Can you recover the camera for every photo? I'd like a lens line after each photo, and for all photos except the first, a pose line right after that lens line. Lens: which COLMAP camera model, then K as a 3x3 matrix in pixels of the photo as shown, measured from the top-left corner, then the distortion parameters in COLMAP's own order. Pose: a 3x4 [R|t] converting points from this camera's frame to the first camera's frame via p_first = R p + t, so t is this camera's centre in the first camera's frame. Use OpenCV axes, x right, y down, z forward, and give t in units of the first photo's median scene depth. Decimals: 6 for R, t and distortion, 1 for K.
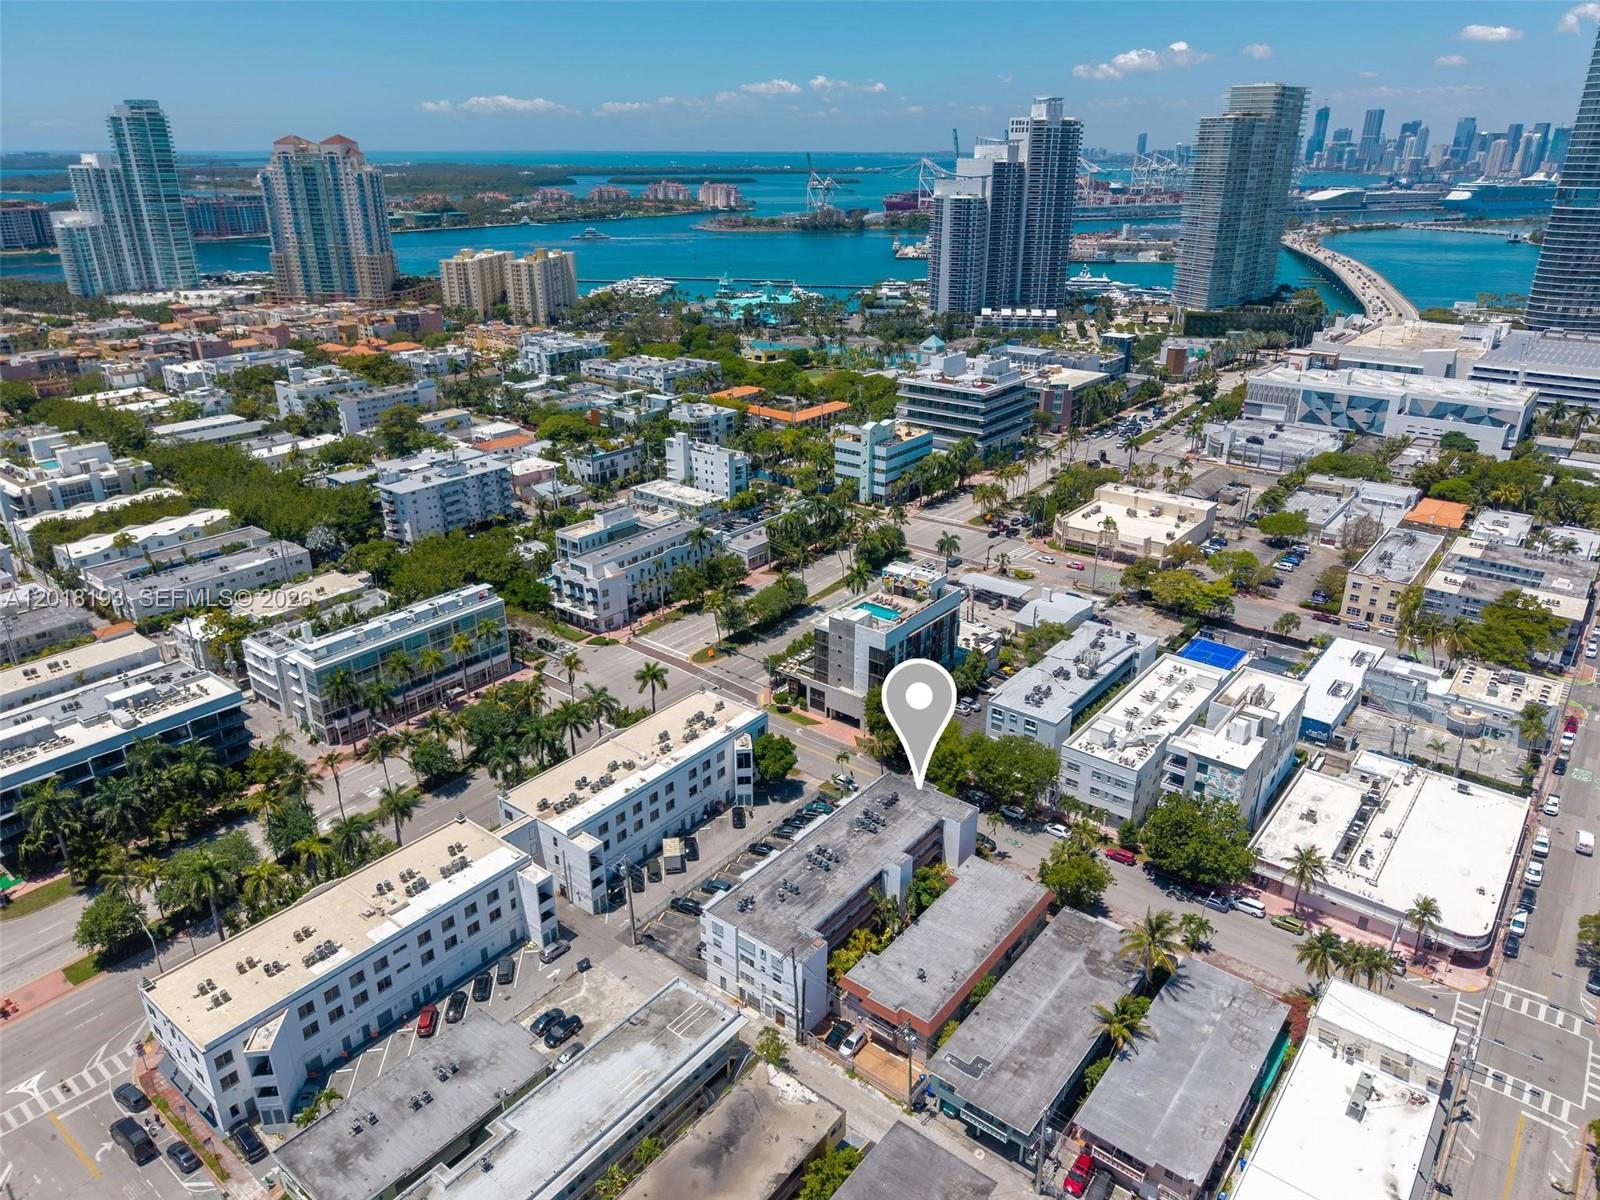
lens RADIAL K [[1063.8, 0, 804.4], [0, 1063.8, 596.1], [0, 0, 1]] dist [0.055328, -0.077455]
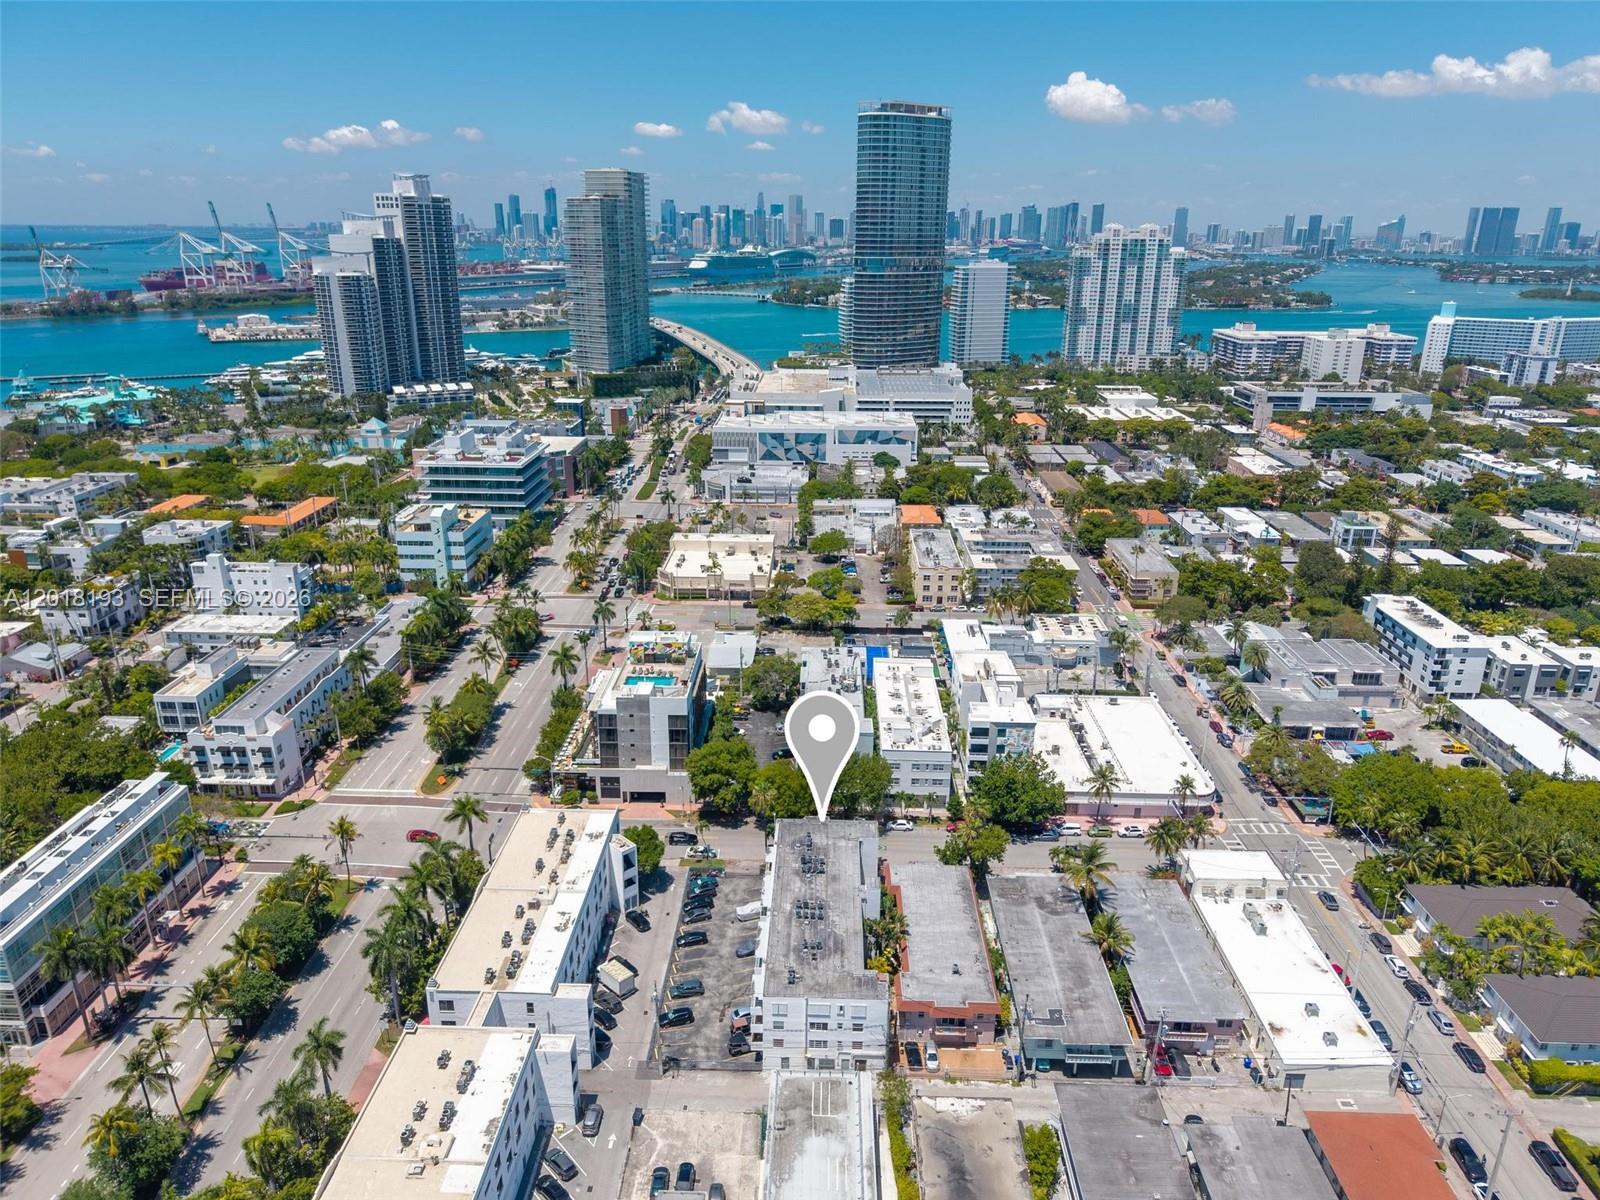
lens RADIAL K [[1063.8, 0, 804.4], [0, 1063.8, 596.1], [0, 0, 1]] dist [0.055328, -0.077455]
pose [[0.801341, -0.191256, 0.566810, -0.250048], [0.225738, 0.974141, 0.009557, -0.027638], [-0.553981, 0.120292, 0.823793, 0.063313]]
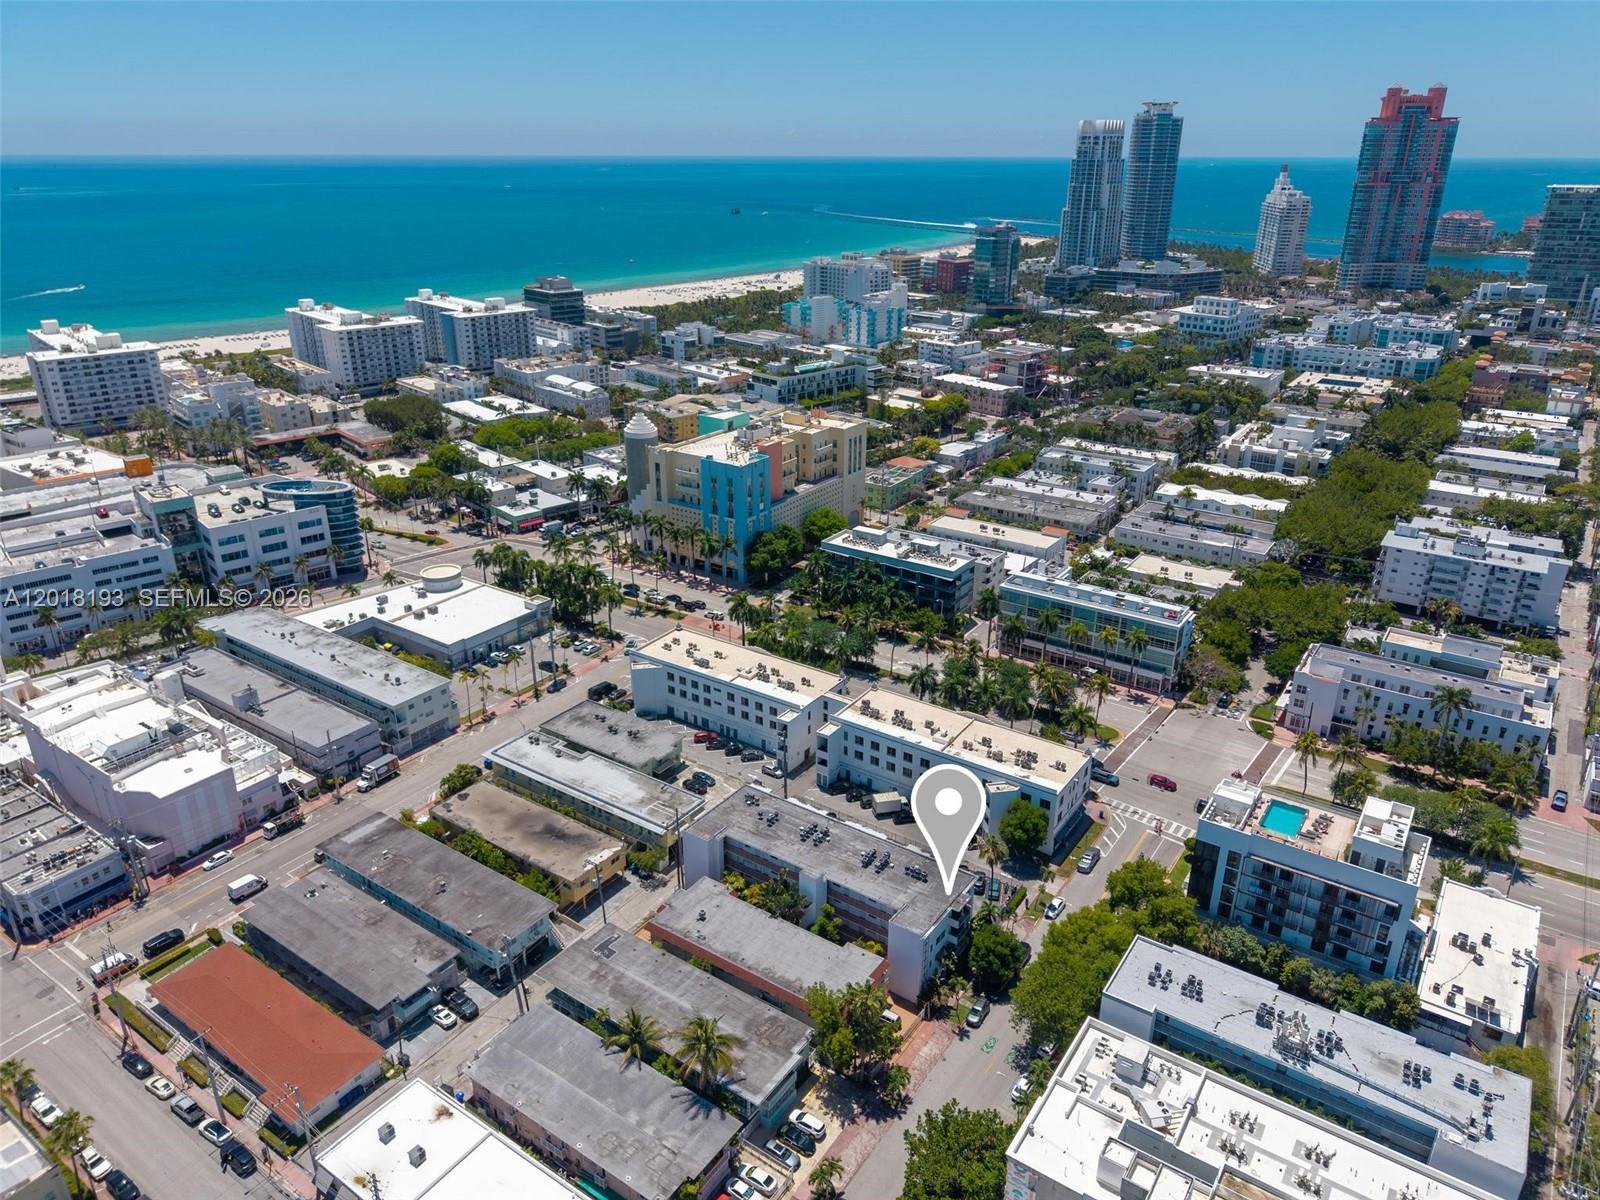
lens RADIAL K [[1063.8, 0, 804.4], [0, 1063.8, 596.1], [0, 0, 1]] dist [0.055328, -0.077455]
pose [[0.061329, 0.378181, -0.923698, 0.469692], [-0.385333, 0.862665, 0.327608, -0.163288], [0.920737, 0.335839, 0.198632, 0.336439]]
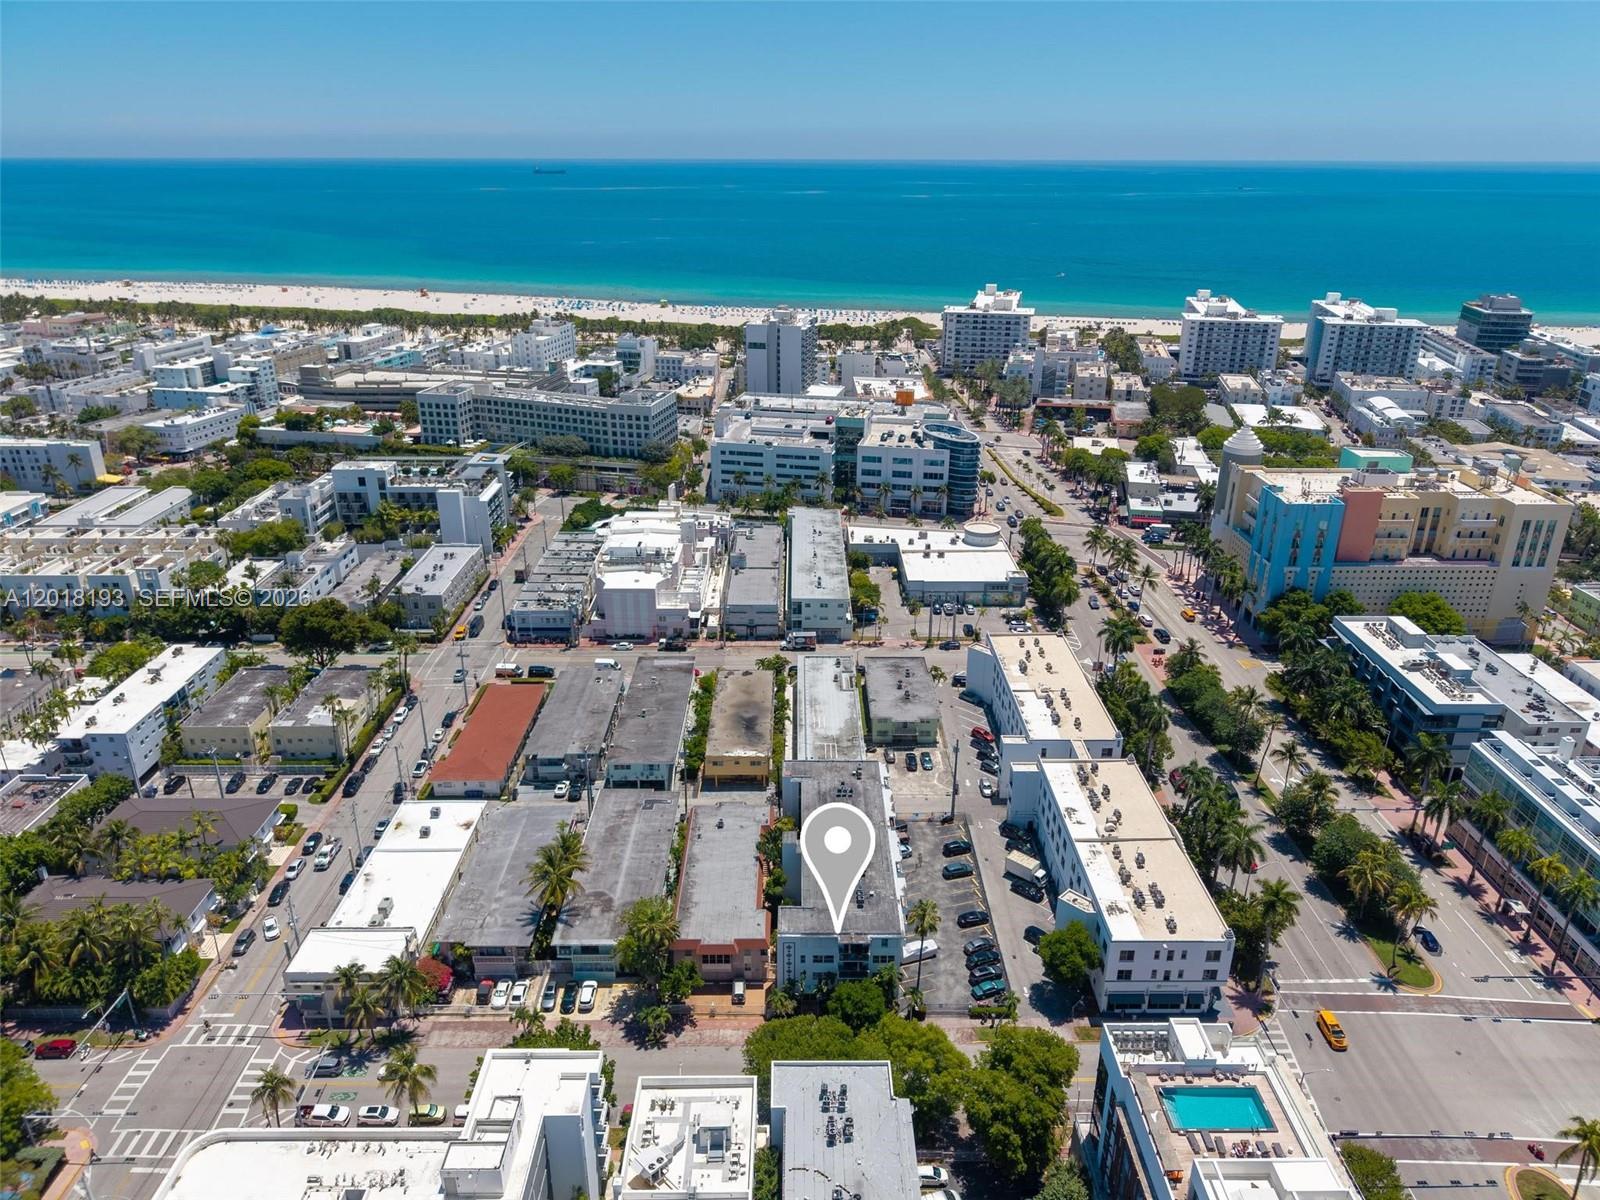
lens RADIAL K [[1063.8, 0, 804.4], [0, 1063.8, 596.1], [0, 0, 1]] dist [0.055328, -0.077455]
pose [[-0.784382, 0.230226, -0.575969, 0.308846], [-0.242918, 0.740378, 0.626762, -0.293008], [0.570732, 0.631534, -0.524814, 0.688619]]
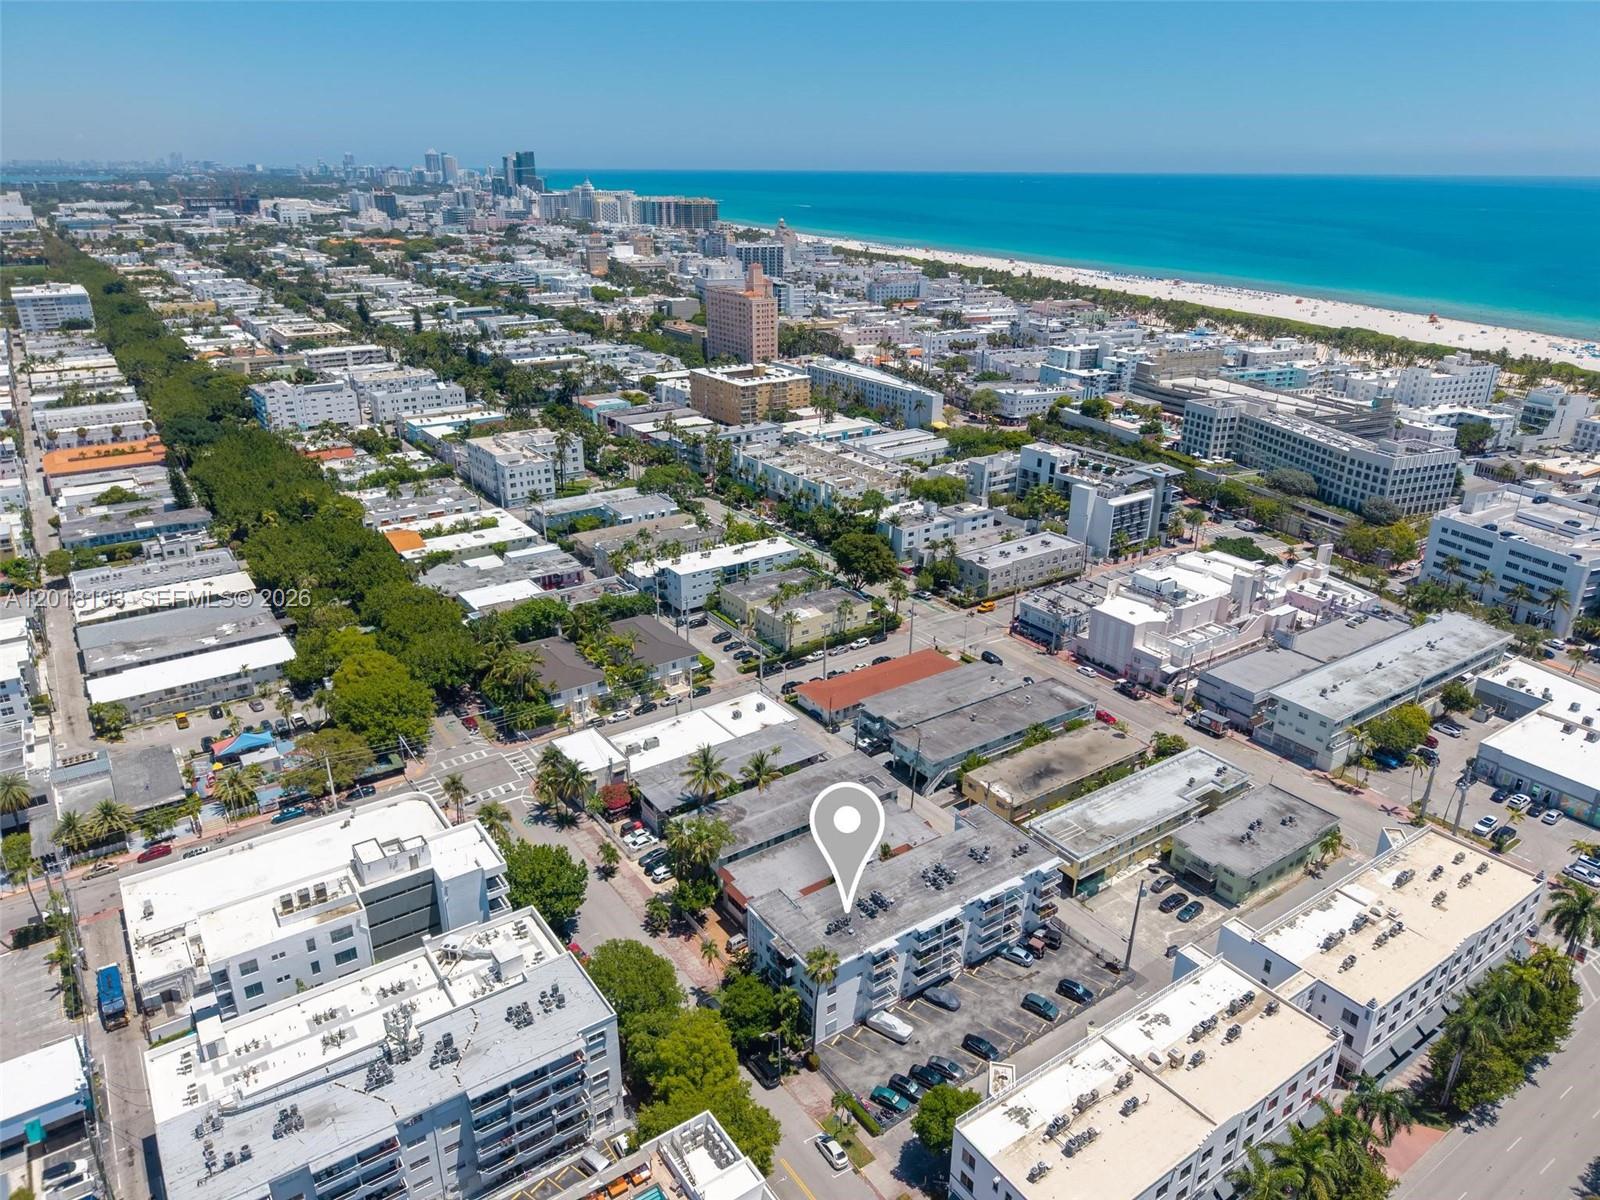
lens RADIAL K [[1063.8, 0, 804.4], [0, 1063.8, 596.1], [0, 0, 1]] dist [0.055328, -0.077455]
pose [[-0.955016, -0.118618, 0.271797, -0.051708], [0.105001, 0.721890, 0.683995, -0.314361], [-0.277342, 0.681765, -0.676962, 0.753842]]
